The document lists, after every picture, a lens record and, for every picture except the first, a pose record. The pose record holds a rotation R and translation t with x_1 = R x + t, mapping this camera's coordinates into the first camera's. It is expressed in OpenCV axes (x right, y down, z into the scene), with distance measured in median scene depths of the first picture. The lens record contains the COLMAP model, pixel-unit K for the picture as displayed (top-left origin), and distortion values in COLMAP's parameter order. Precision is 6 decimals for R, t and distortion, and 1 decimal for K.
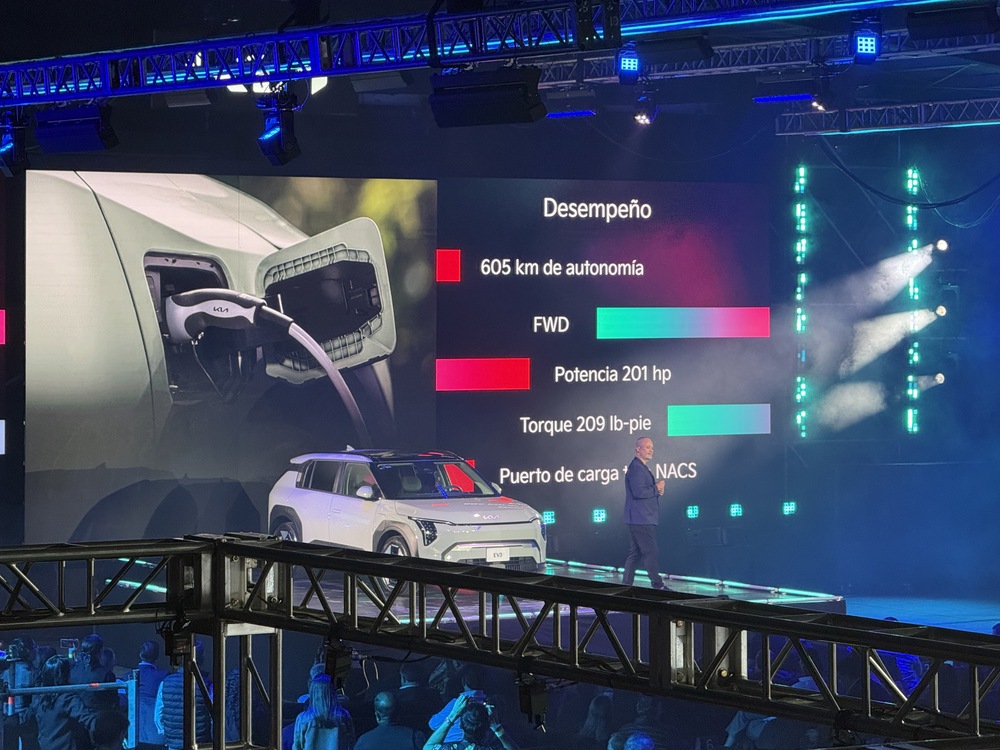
lens RADIAL K [[3546.6, 0, 500.0], [0, 3546.6, 375.0], [0, 0, 1]] dist [0.092565, -0.566003]
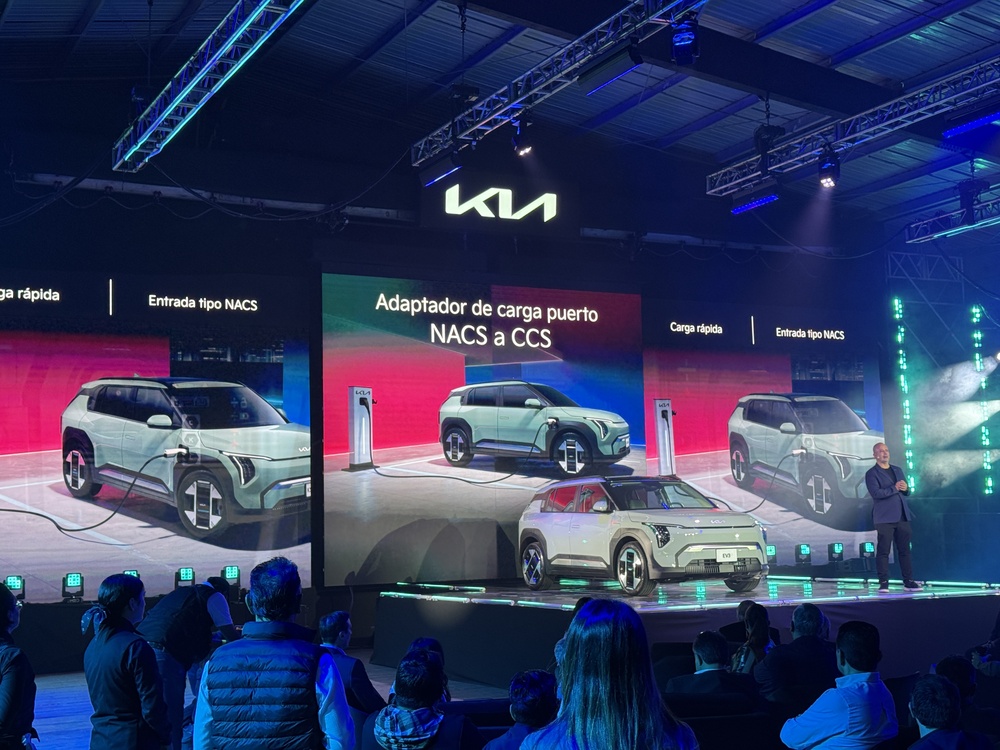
lens RADIAL K [[1411.3, 0, 500.0], [0, 1411.3, 375.0], [0, 0, 1]] dist [0.104132, -0.016391]
pose [[0.995282, -0.038804, -0.088928, -0.028404], [0.026917, 0.990994, -0.131176, 0.050047], [0.093217, 0.128163, 0.987363, 0.547566]]
